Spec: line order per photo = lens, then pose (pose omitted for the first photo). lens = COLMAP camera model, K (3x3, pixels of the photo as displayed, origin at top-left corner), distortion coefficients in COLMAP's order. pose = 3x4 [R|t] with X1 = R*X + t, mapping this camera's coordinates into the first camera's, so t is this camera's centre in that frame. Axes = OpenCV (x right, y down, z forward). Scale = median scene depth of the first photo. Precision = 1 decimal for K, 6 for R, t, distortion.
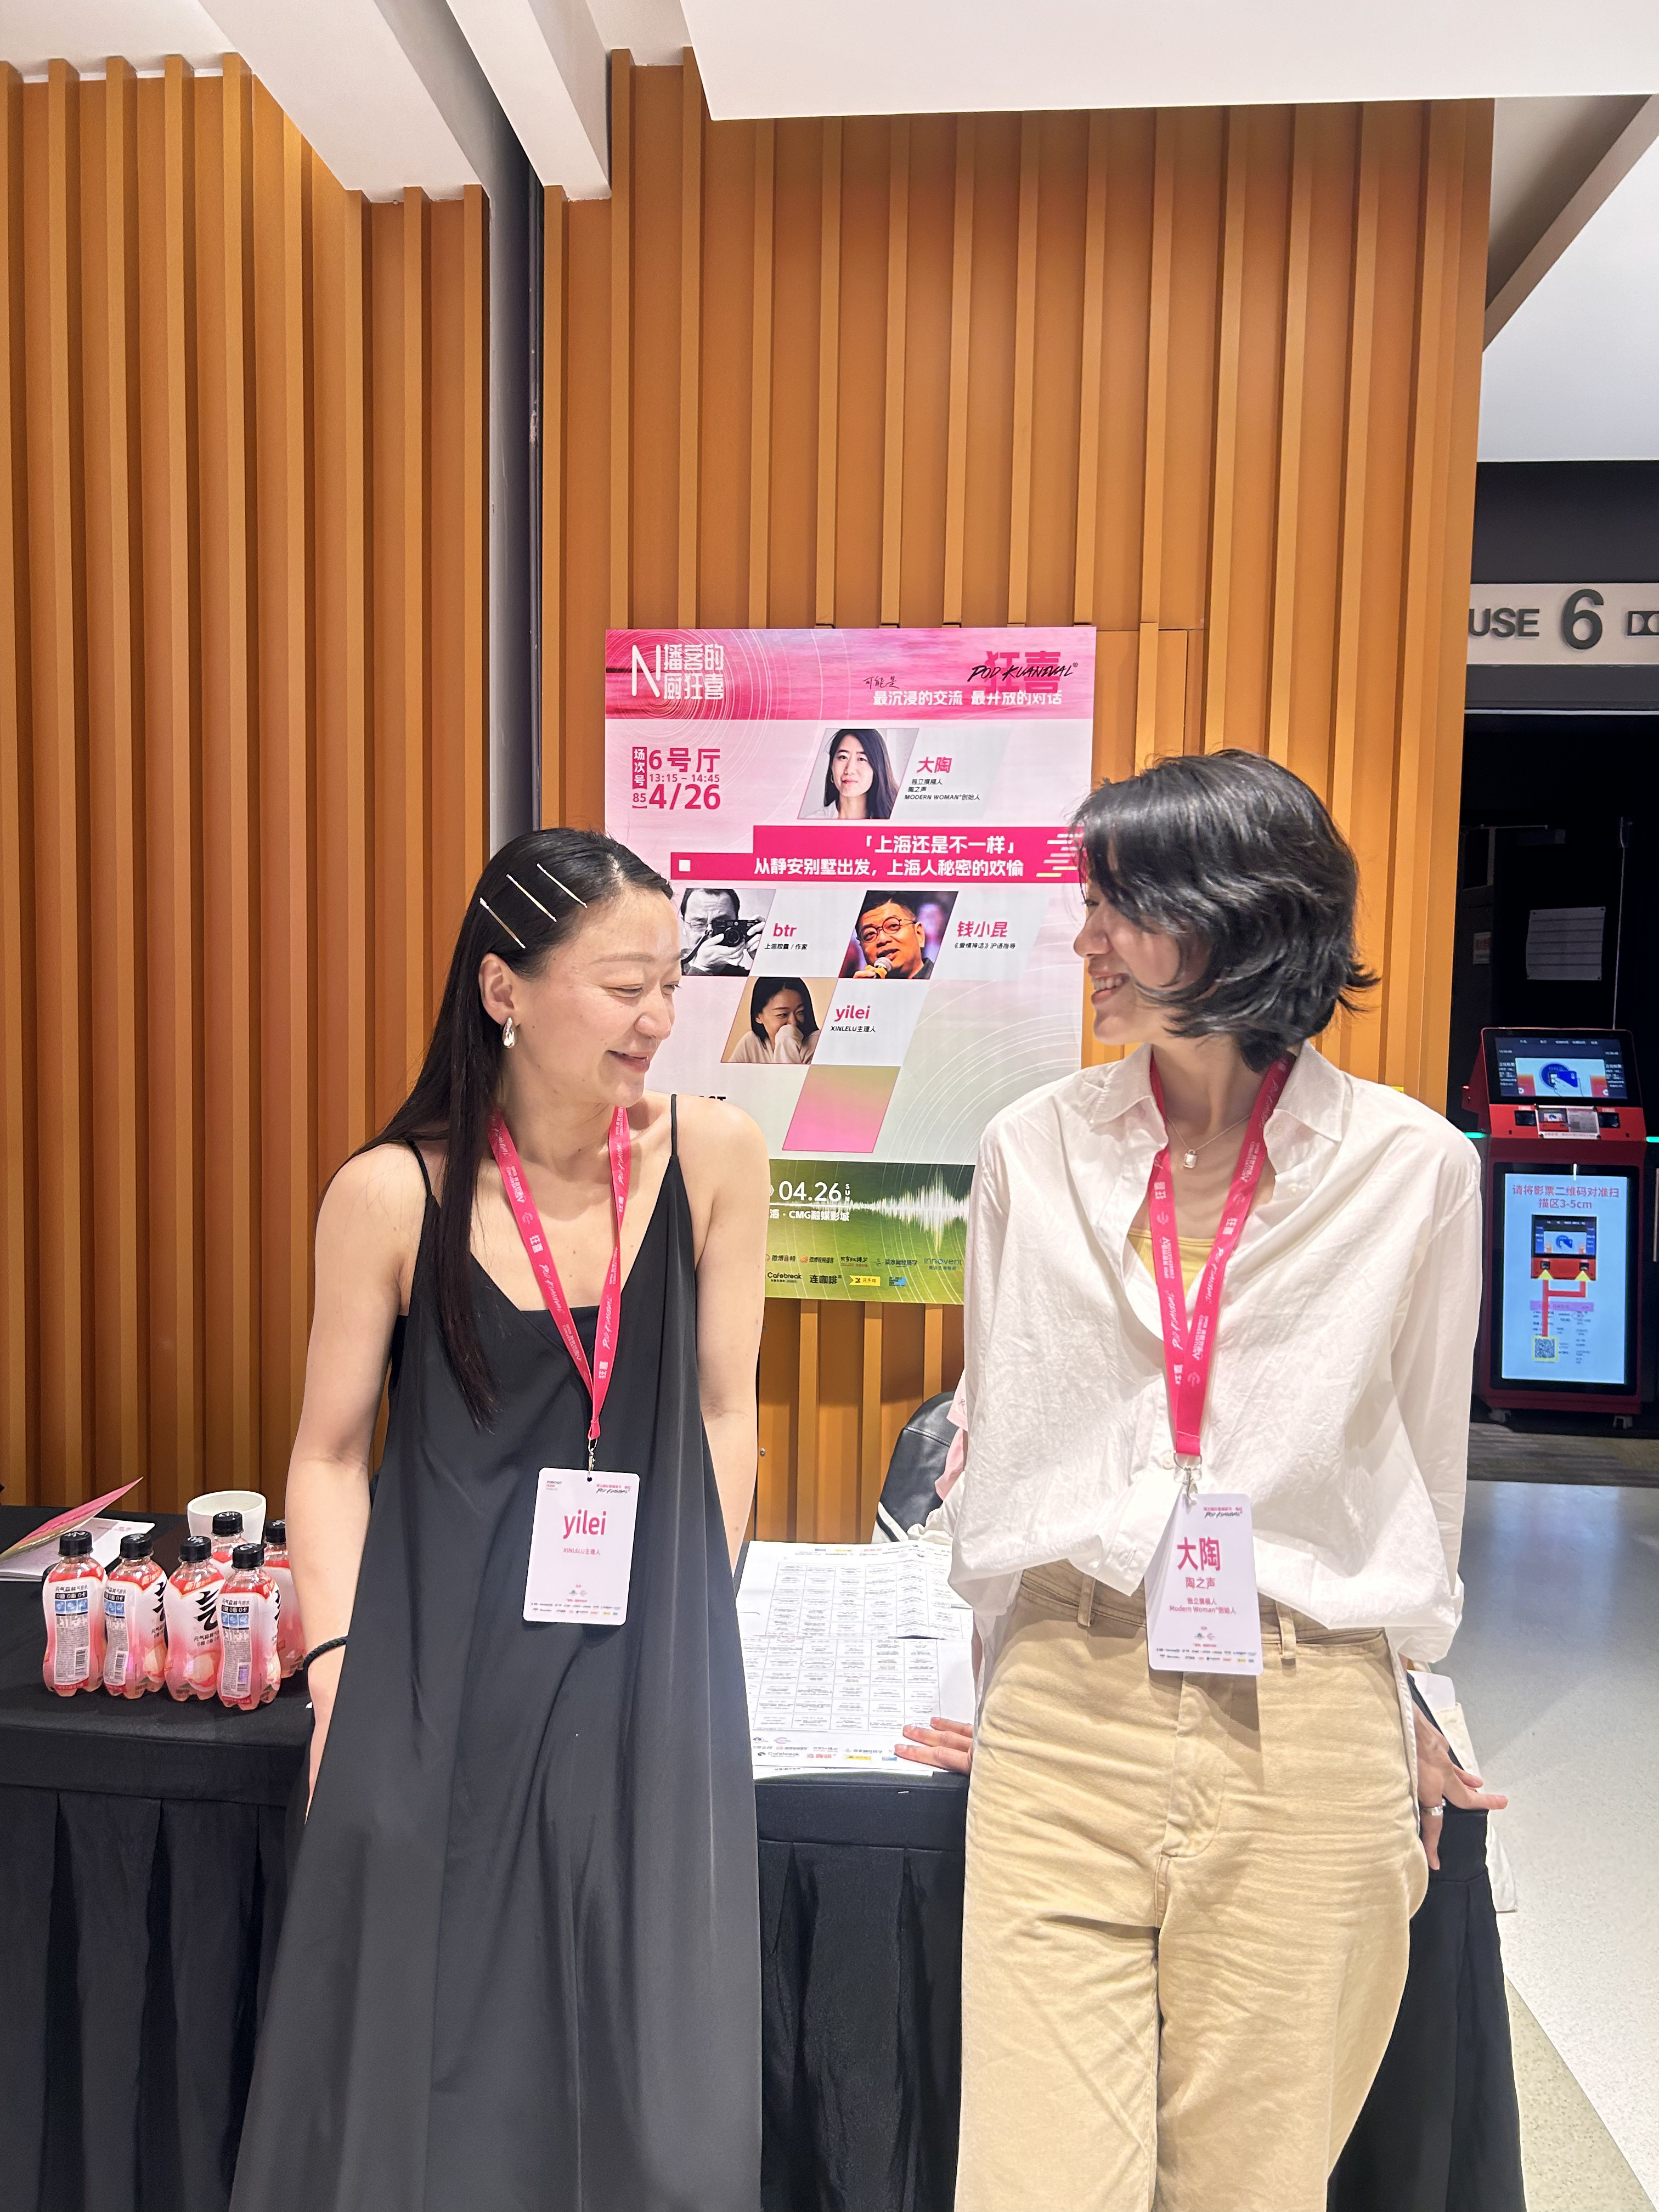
lens RADIAL K [[1675.3, 0, 794.1], [0, 1675.3, 1134.3], [0, 0, 1]] dist [0.070622, -0.000869]
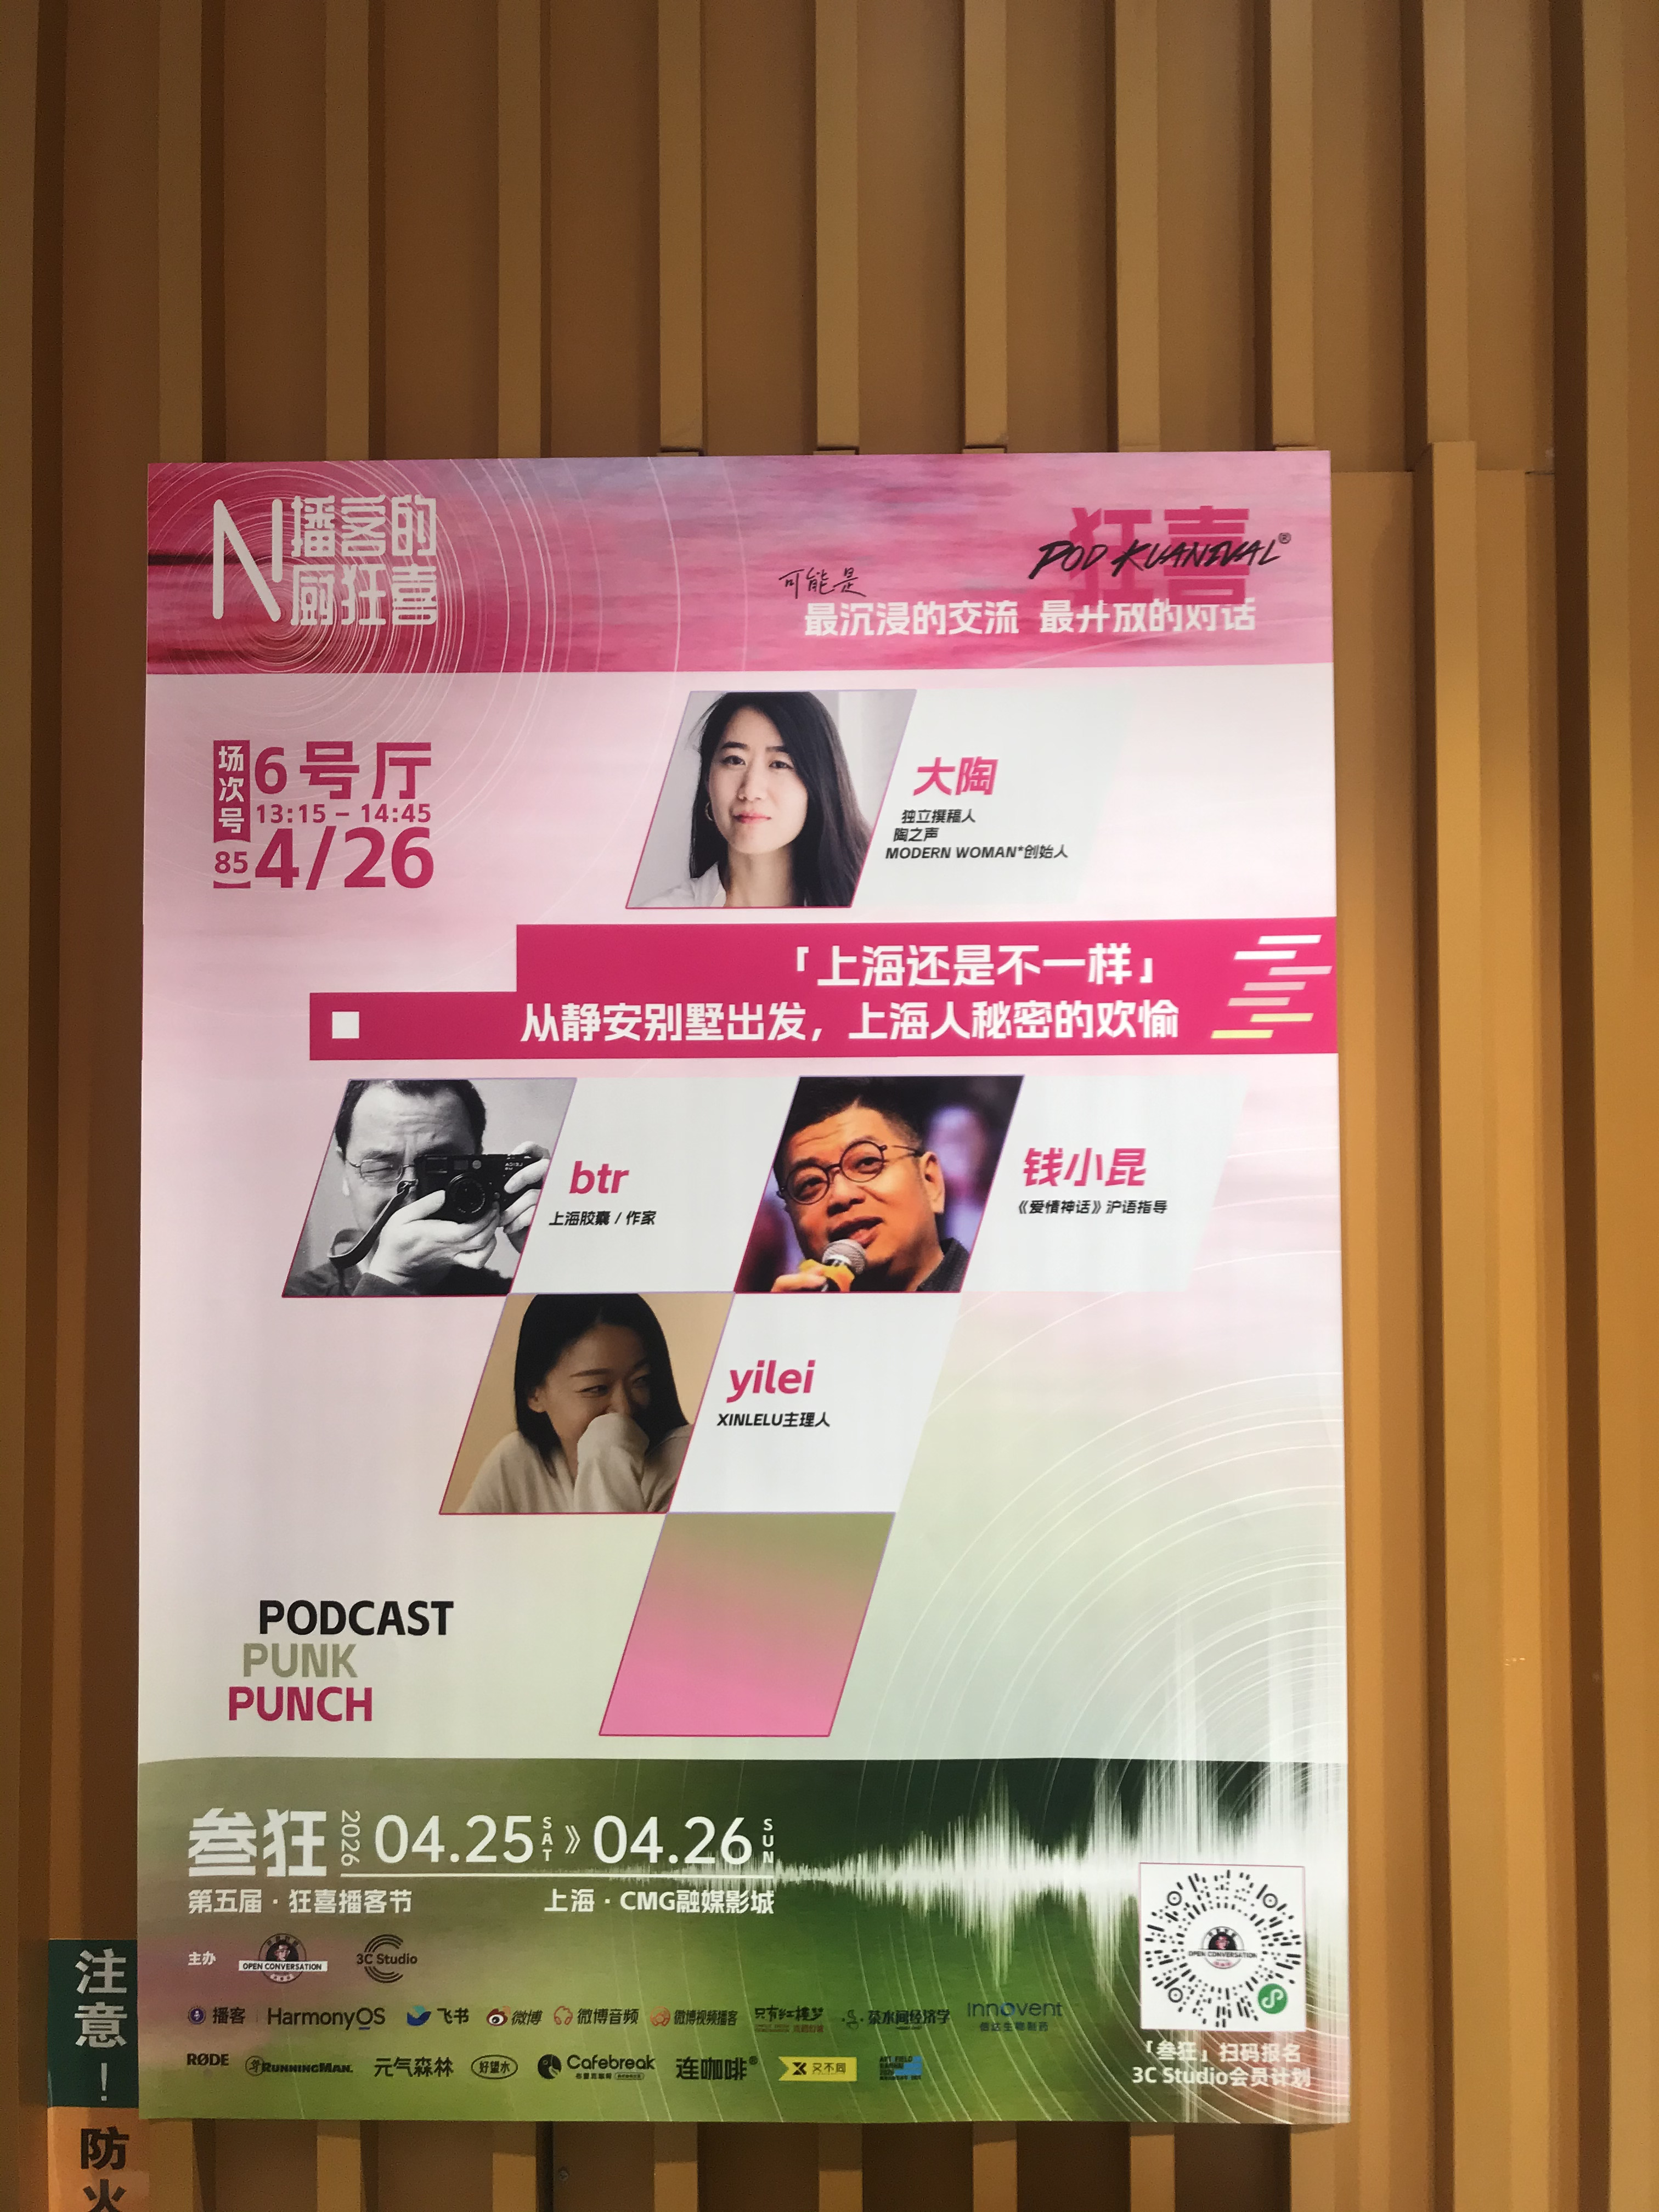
lens RADIAL K [[1805.6, 0, 827.6], [0, 1805.6, 1106.2], [0, 0, 1]] dist [0.004702, -0.003127]
pose [[0.999586, -0.018245, 0.022229, 0.040439], [0.021125, 0.990332, -0.137098, -0.078676], [-0.019512, 0.137511, 0.990308, 0.569735]]
